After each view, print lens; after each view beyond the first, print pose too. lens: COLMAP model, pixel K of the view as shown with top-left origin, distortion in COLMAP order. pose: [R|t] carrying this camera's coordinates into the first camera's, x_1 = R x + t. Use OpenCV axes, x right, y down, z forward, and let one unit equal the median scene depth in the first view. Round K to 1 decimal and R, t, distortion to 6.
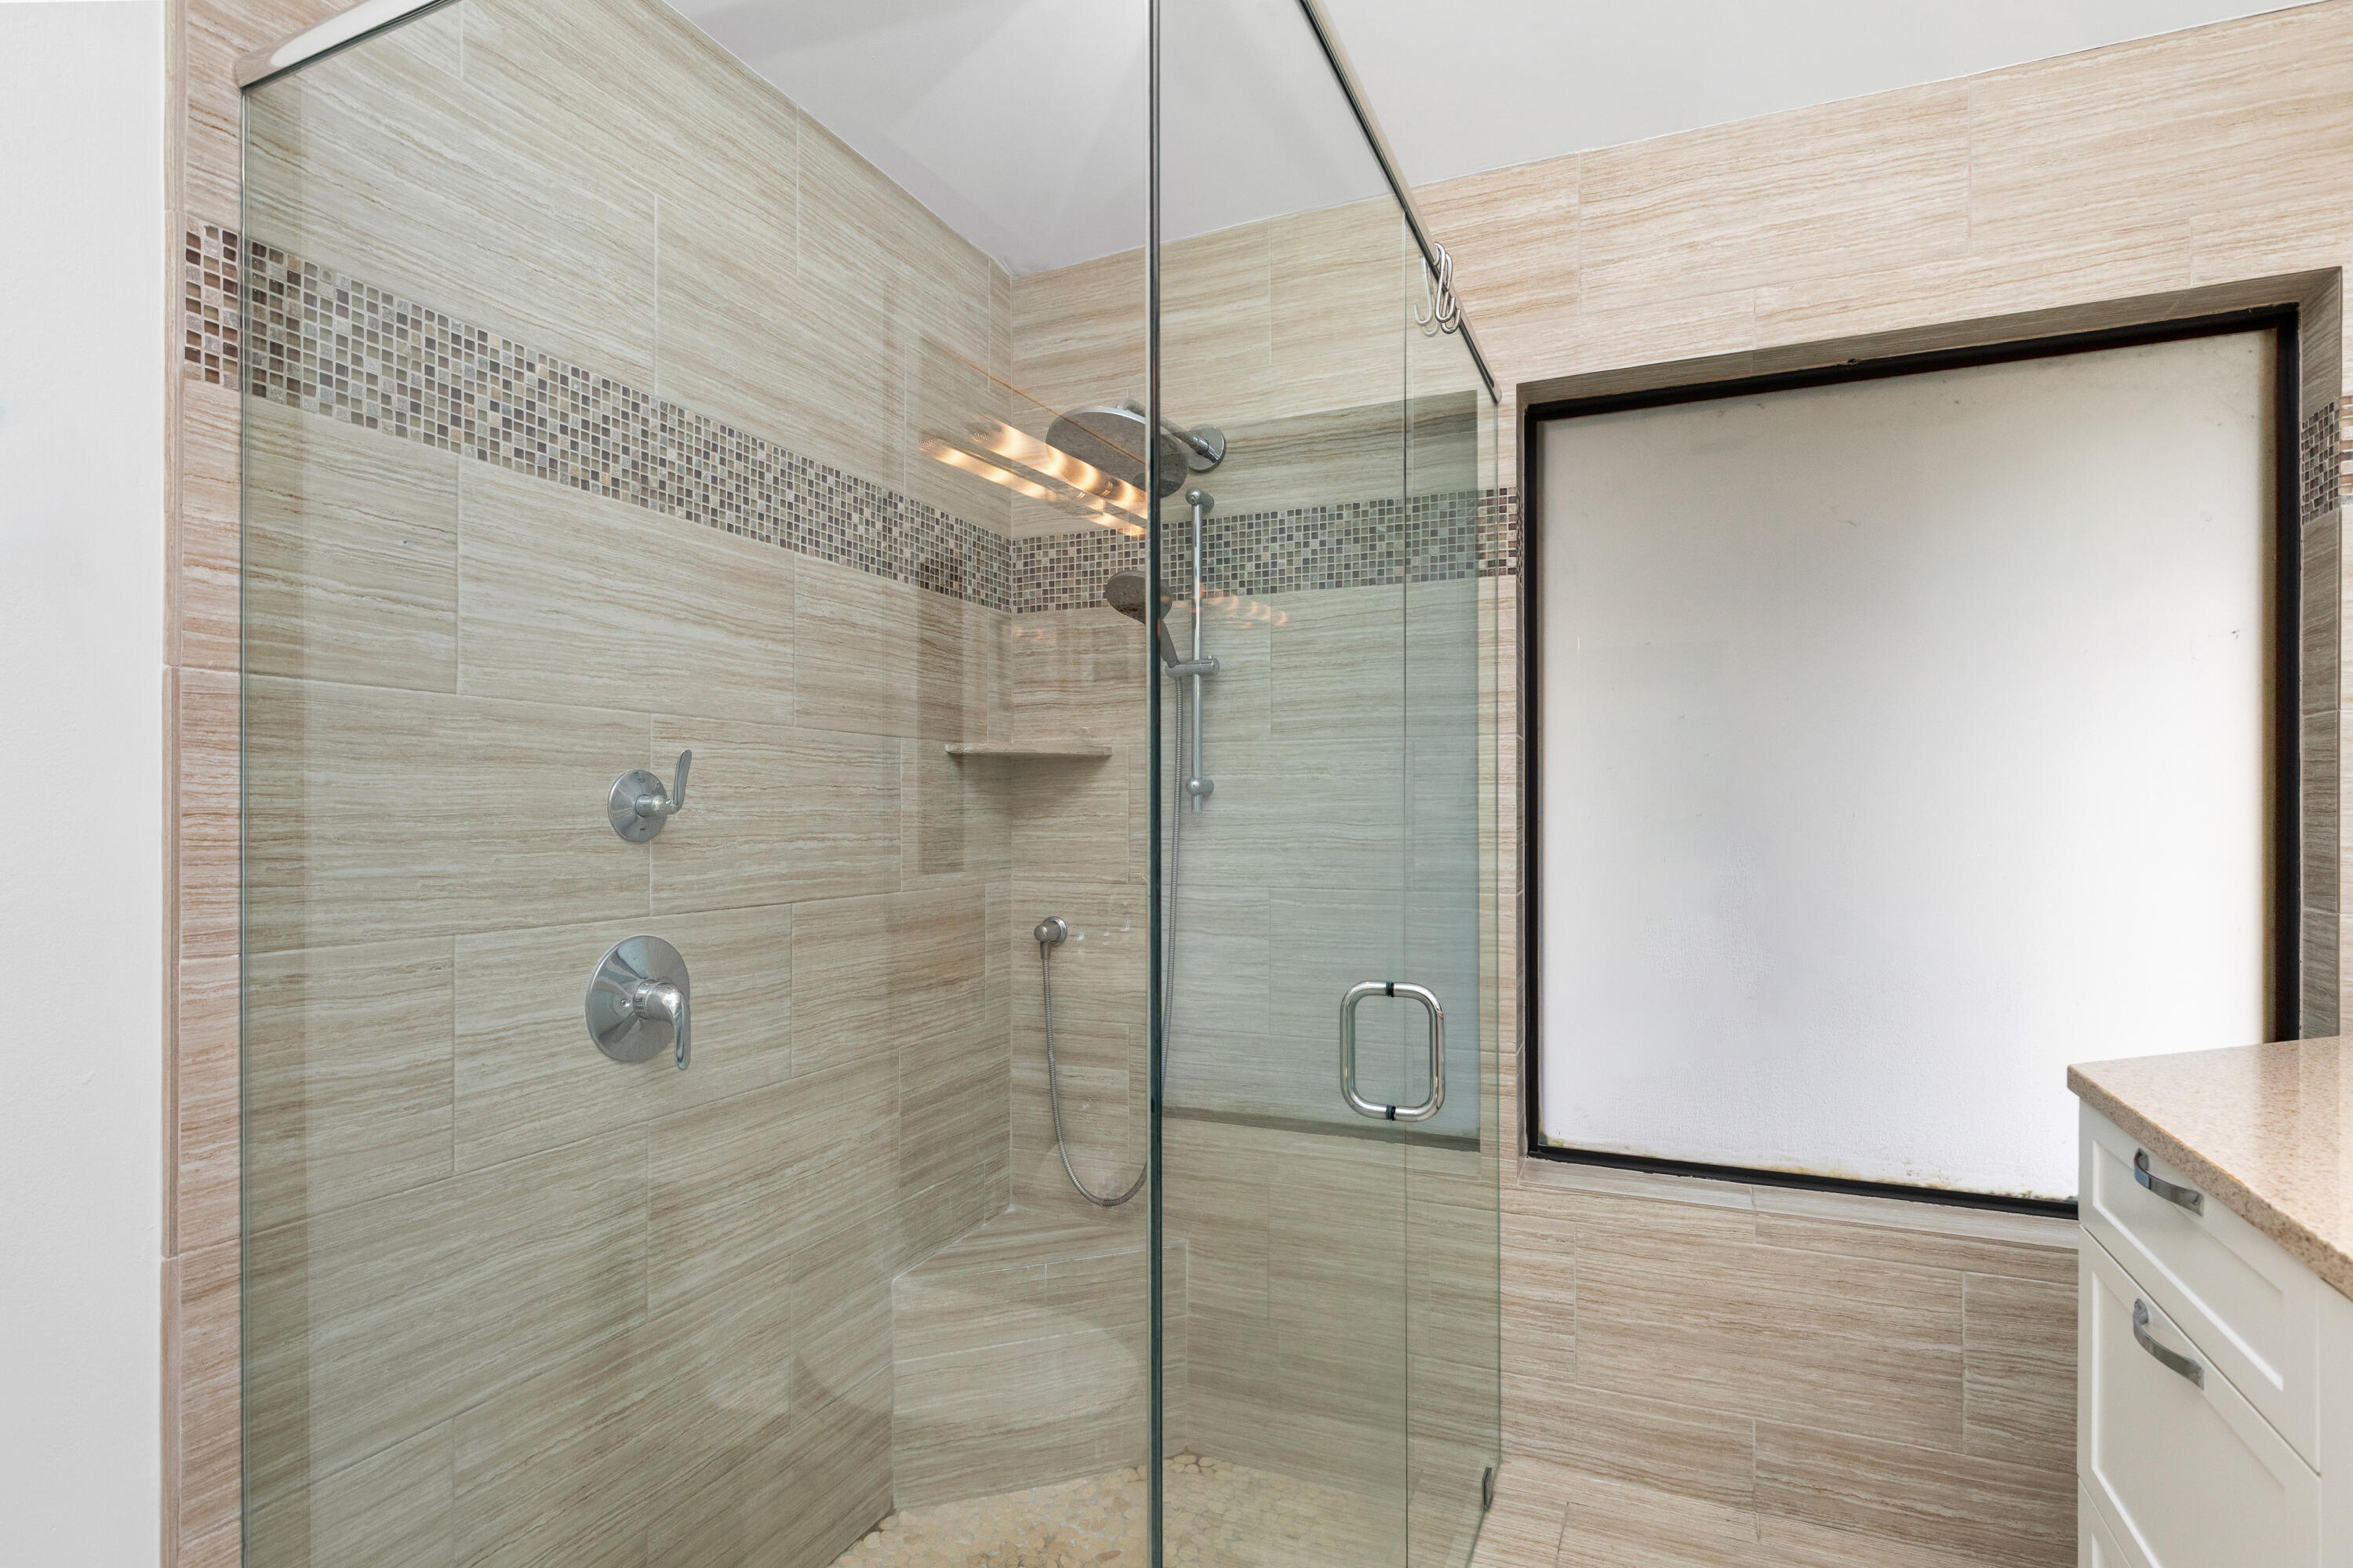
lens RADIAL K [[1156.9, 0, 1183.8], [0, 1156.9, 790.4], [0, 0, 1]] dist [-0.002053, -0.000199]
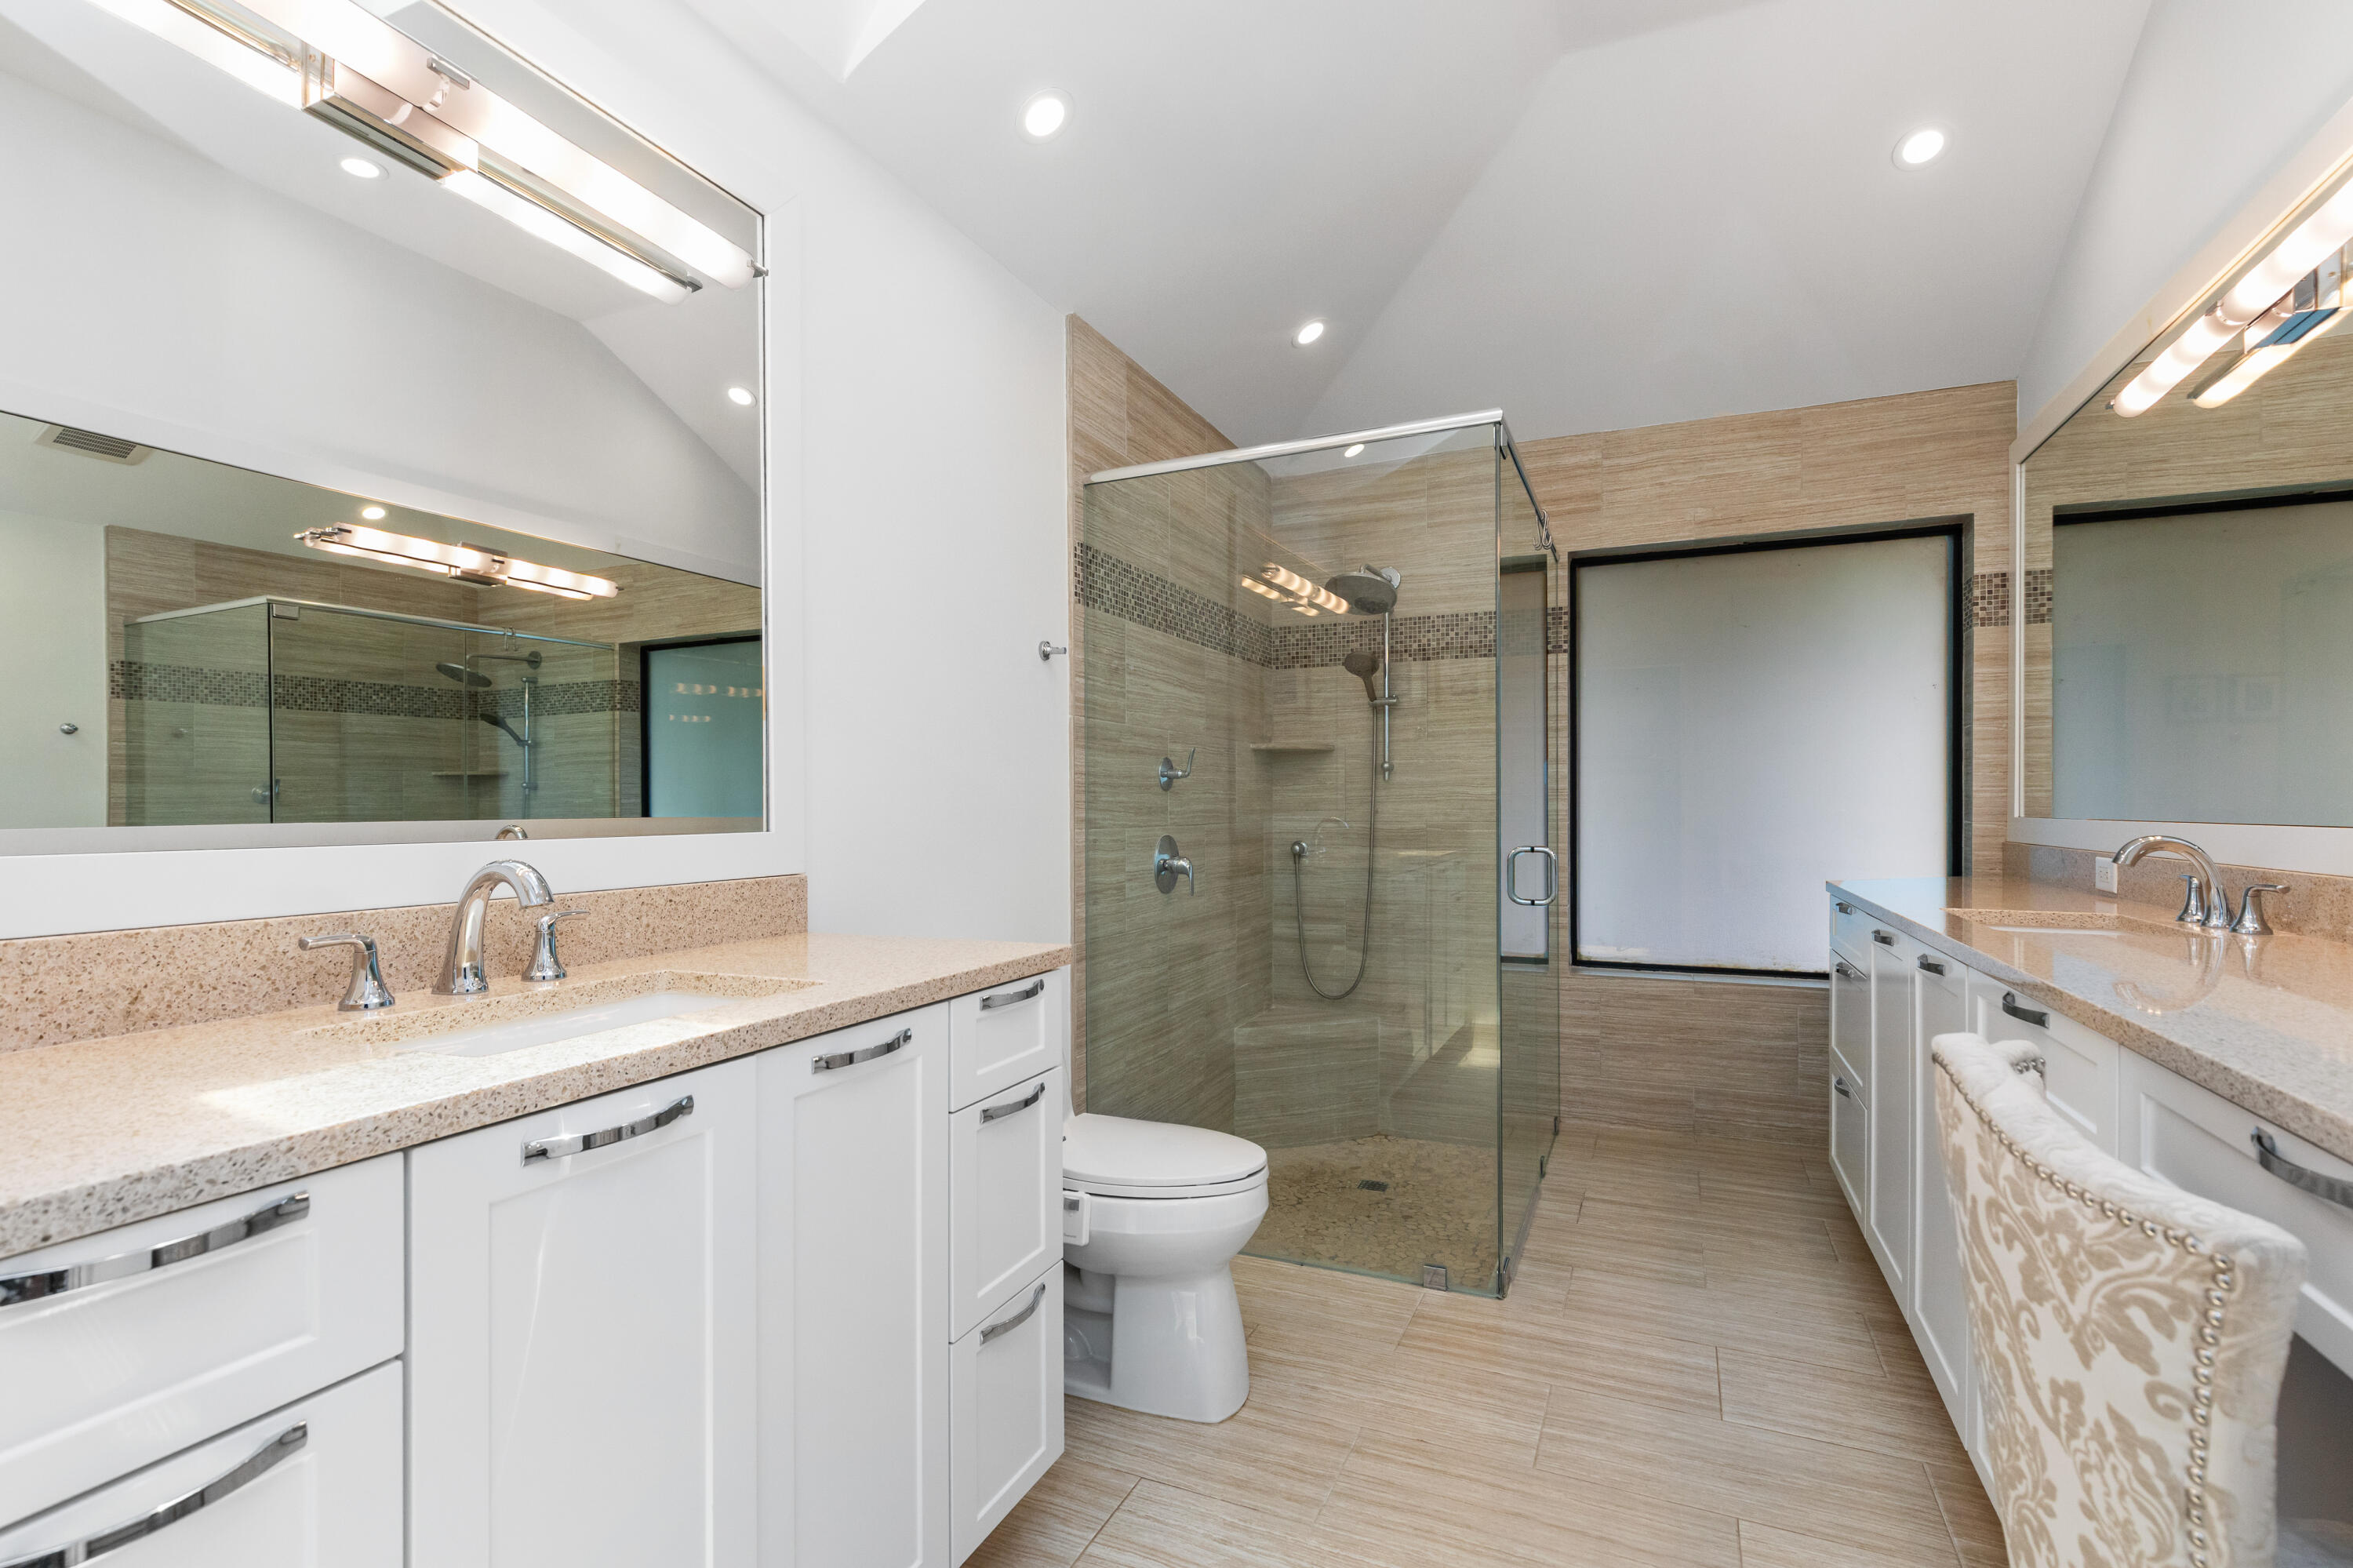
lens RADIAL K [[1085.4, 0, 1166.7], [0, 1085.4, 796.6], [0, 0, 1]] dist [0.003706, 0.000084]
pose [[0.999954, -0.004589, -0.008383, -0.372513], [0.004677, 0.999934, 0.010520, 0.028078], [0.008334, -0.010558, 0.999910, -0.822942]]
